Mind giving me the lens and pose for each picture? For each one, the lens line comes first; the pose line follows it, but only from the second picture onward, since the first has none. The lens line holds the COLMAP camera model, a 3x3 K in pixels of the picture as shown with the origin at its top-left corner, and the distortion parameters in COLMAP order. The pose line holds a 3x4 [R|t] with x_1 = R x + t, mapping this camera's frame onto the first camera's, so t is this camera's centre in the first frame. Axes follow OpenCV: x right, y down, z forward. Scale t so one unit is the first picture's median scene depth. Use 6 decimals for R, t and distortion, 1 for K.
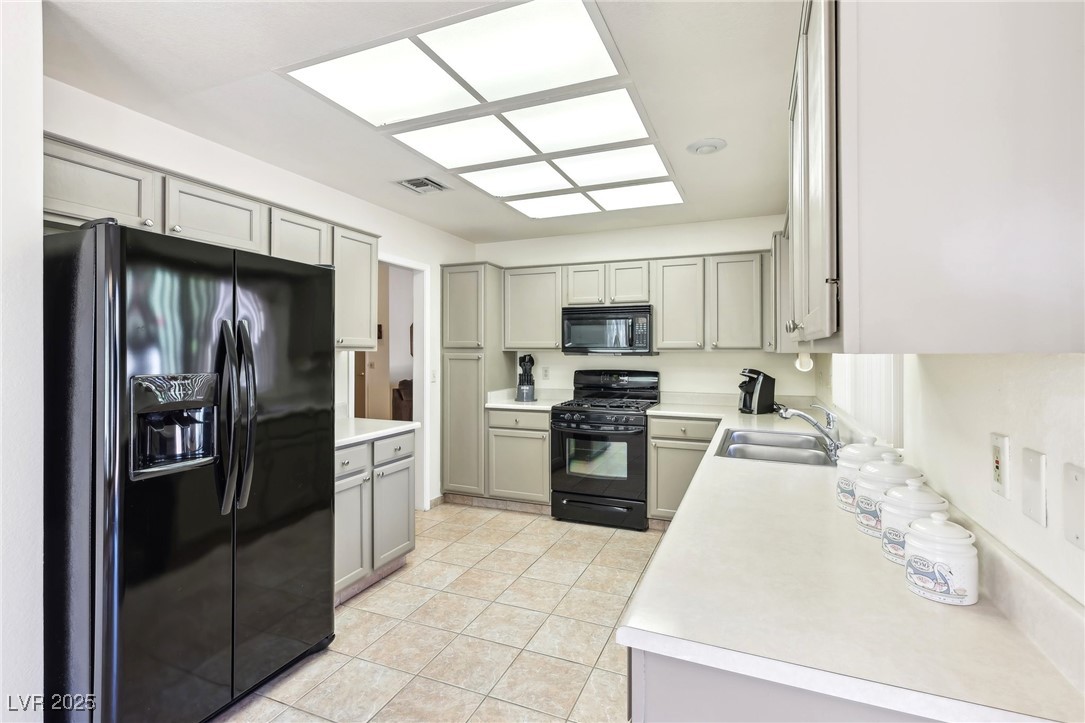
lens RADIAL K [[506.2, 0, 538.6], [0, 506.2, 355.9], [0, 0, 1]] dist [0.001054, 0.000766]
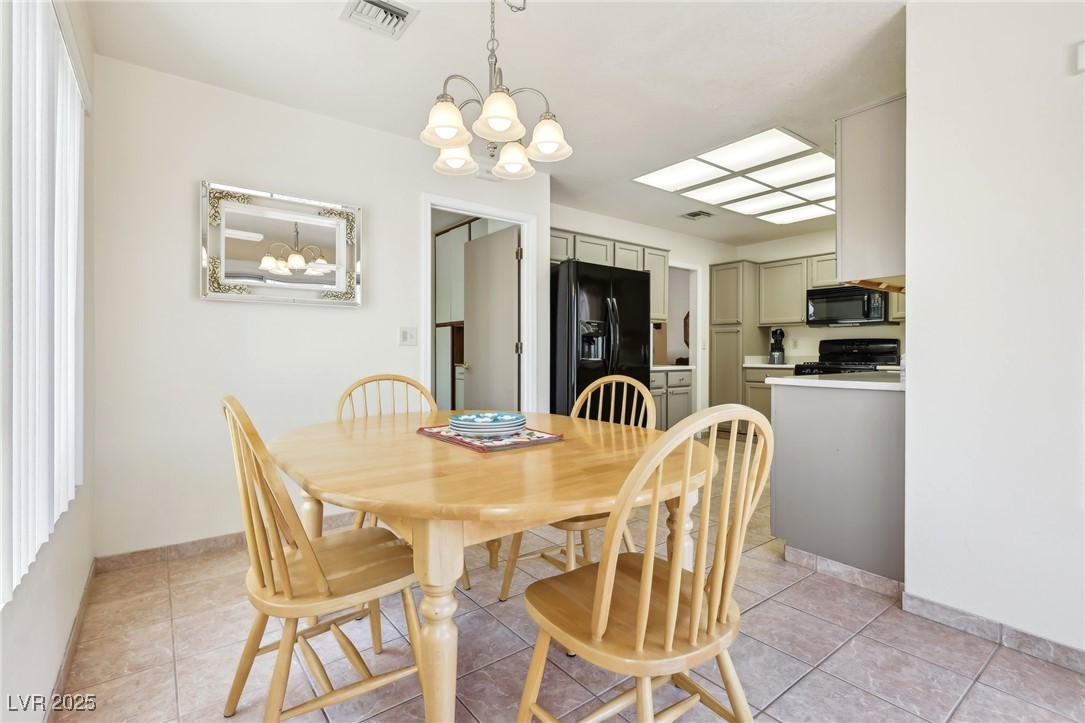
lens RADIAL K [[506.2, 0, 543.5], [0, 506.2, 356.7], [0, 0, 1]] dist [0.001054, 0.000766]
pose [[0.871878, 0.002455, -0.489717, 0.098796], [-0.004564, 0.999985, -0.003112, 0.085373], [0.489702, 0.004948, 0.871876, -0.473711]]
